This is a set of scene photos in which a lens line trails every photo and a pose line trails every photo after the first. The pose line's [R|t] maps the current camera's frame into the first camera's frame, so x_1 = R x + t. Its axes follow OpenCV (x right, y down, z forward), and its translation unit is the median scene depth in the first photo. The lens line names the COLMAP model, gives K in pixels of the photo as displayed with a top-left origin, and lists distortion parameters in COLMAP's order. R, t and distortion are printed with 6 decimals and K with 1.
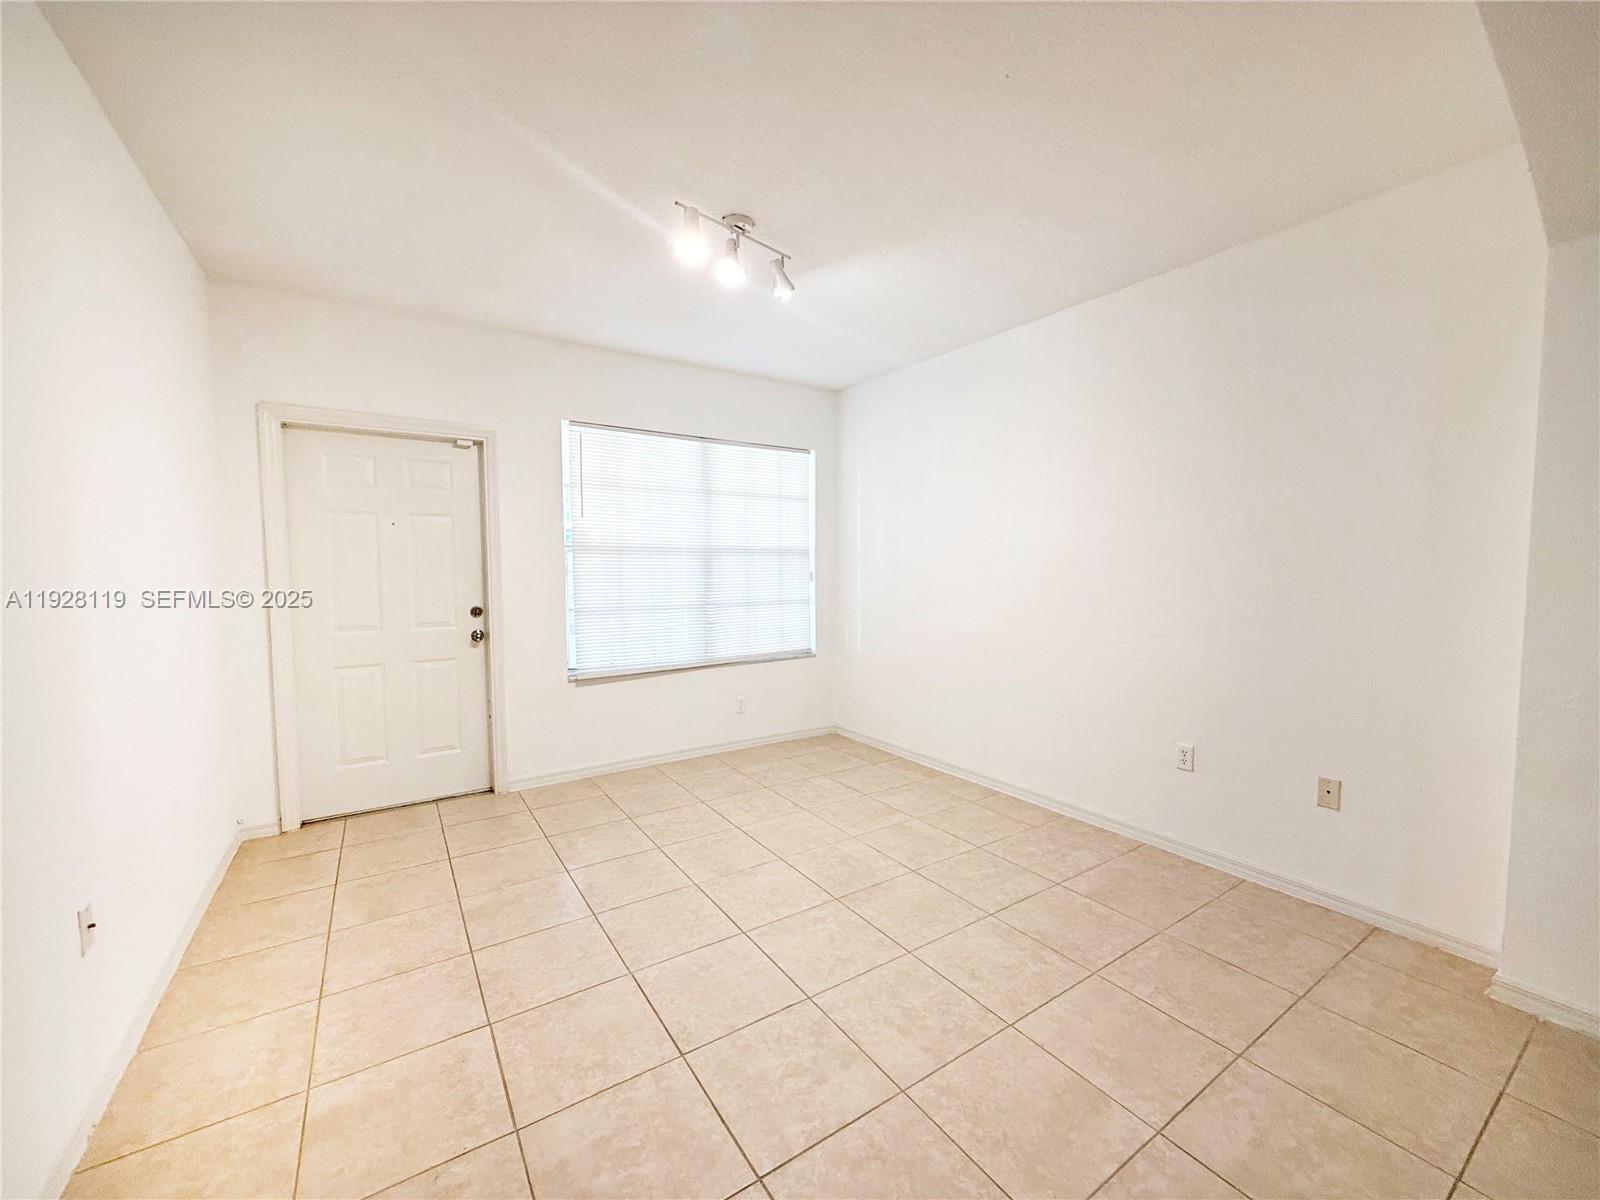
lens RADIAL K [[638.0, 0, 796.5], [0, 638.0, 601.7], [0, 0, 1]] dist [-0.000073, 0.000168]
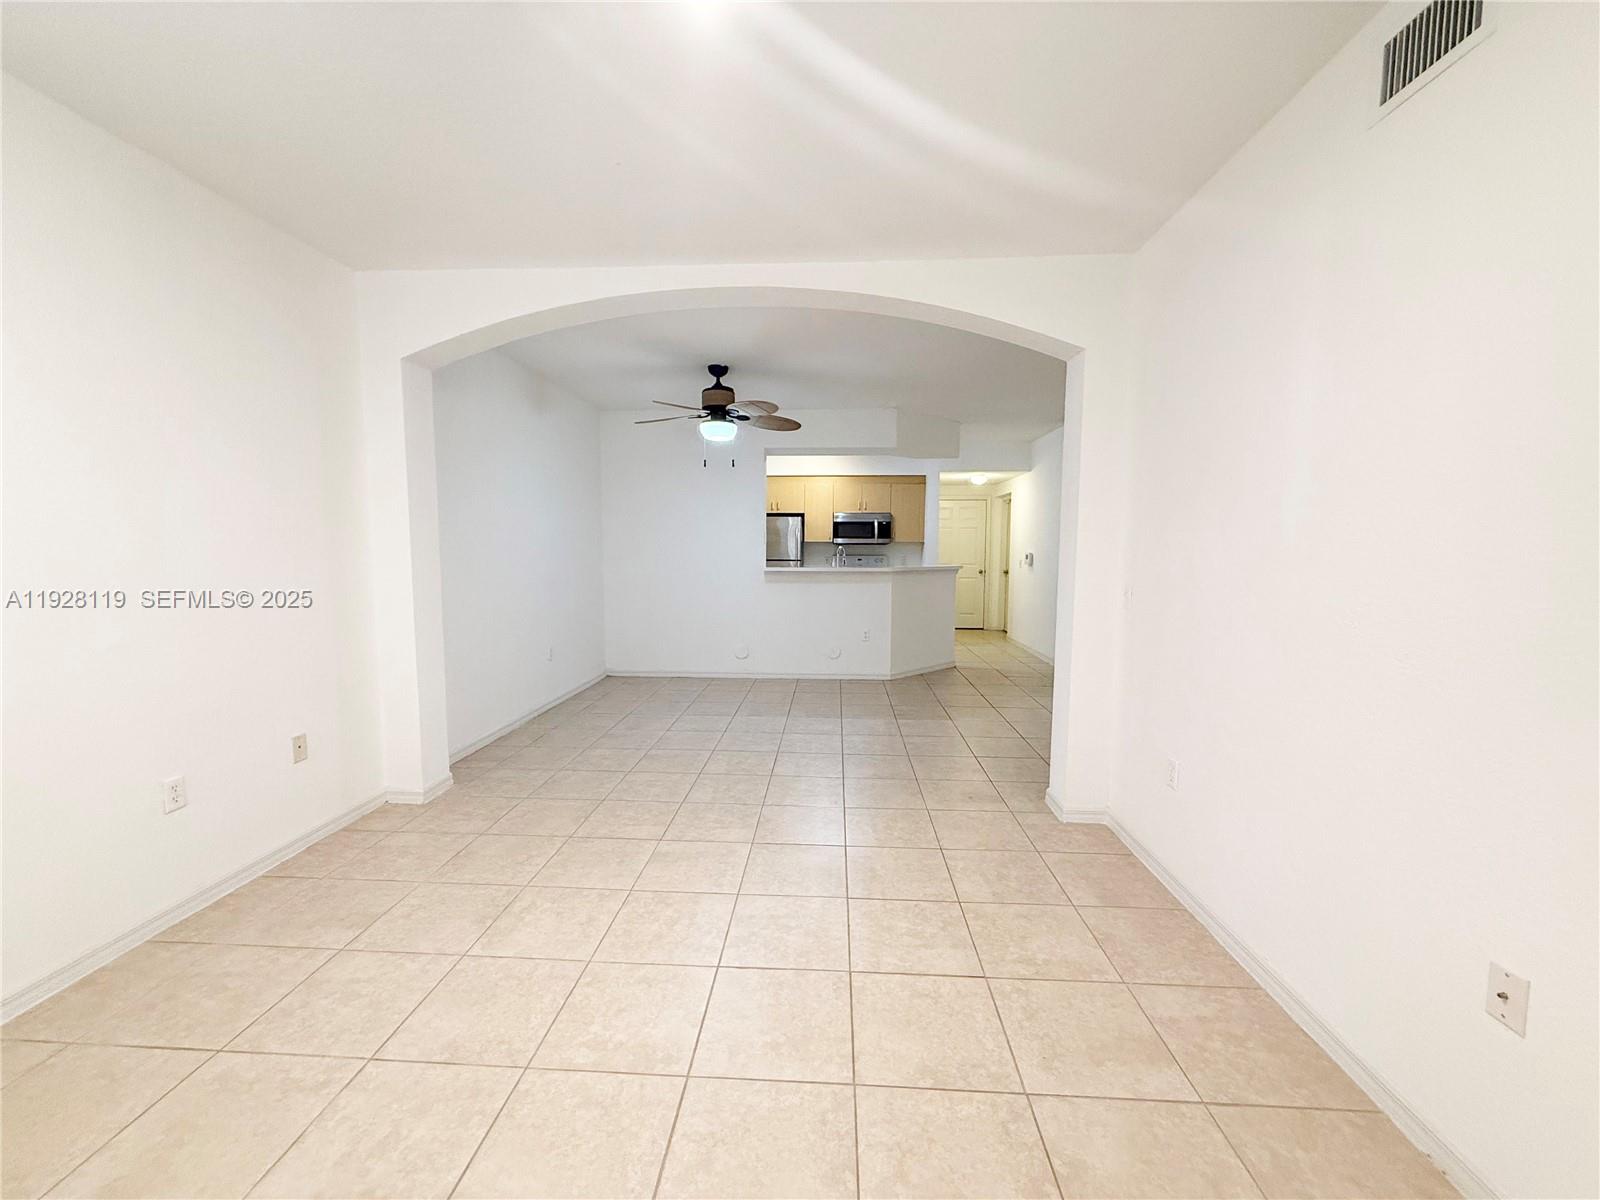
lens RADIAL K [[638.0, 0, 796.5], [0, 638.0, 601.7], [0, 0, 1]] dist [-0.000073, 0.000168]
pose [[-0.801313, -0.053845, 0.595817, -0.340627], [0.034080, 0.990215, 0.135322, -0.051506], [-0.597273, 0.128741, -0.791638, 0.852654]]
